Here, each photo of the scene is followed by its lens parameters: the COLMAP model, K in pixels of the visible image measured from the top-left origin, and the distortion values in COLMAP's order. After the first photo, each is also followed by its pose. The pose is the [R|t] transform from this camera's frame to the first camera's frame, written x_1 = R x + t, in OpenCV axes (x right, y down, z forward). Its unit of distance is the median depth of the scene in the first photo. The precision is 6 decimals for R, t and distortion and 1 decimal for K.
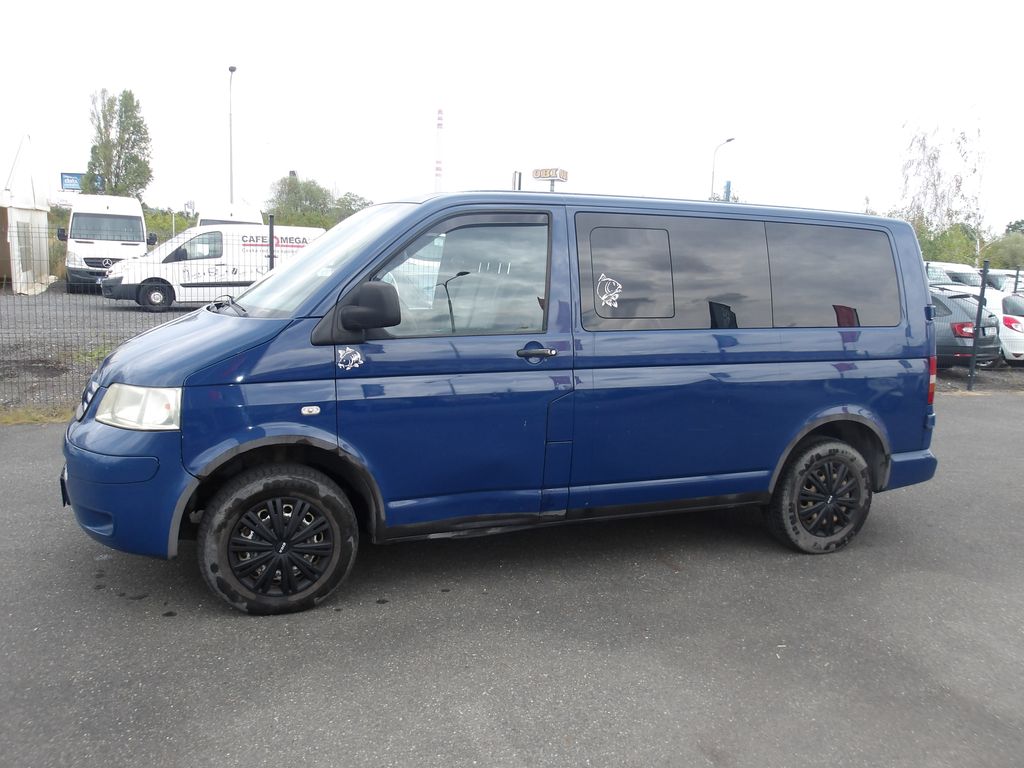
lens RADIAL K [[838.8, 0, 509.1], [0, 838.8, 380.5], [0, 0, 1]] dist [0.015421, -0.010918]
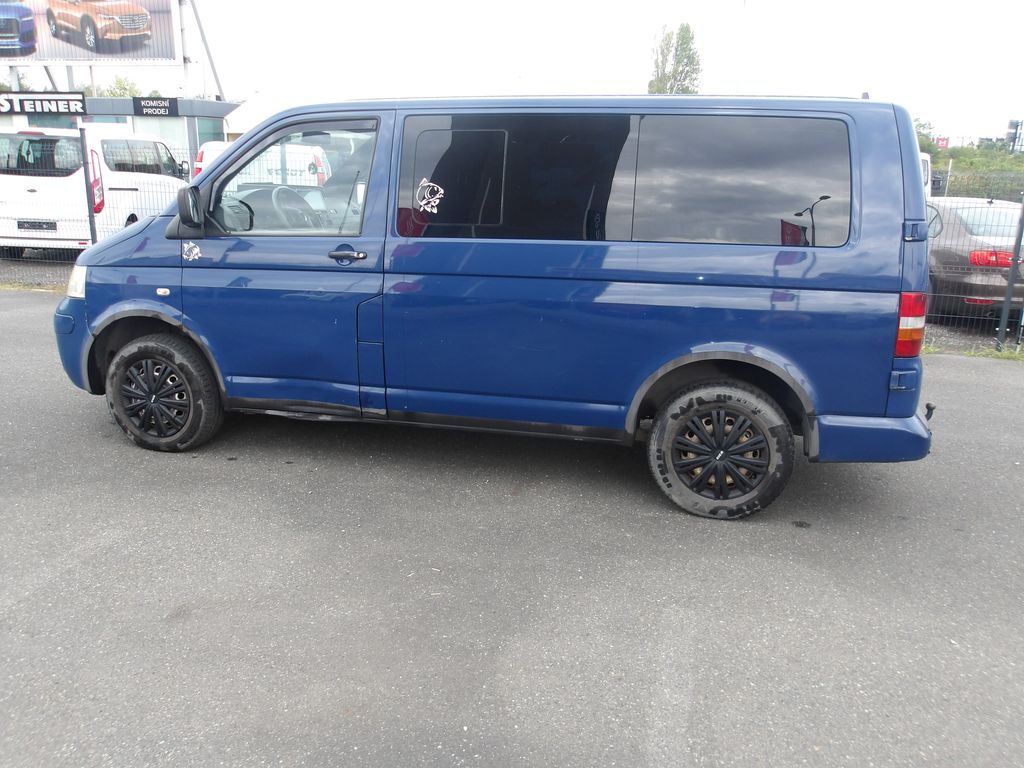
lens RADIAL K [[838.8, 0, 509.1], [0, 838.8, 380.5], [0, 0, 1]] dist [0.015421, -0.010918]
pose [[0.808790, 0.121649, -0.575379, 0.796311], [-0.075157, 0.991730, 0.104031, -0.001801], [0.583276, -0.040895, 0.811244, 0.249428]]
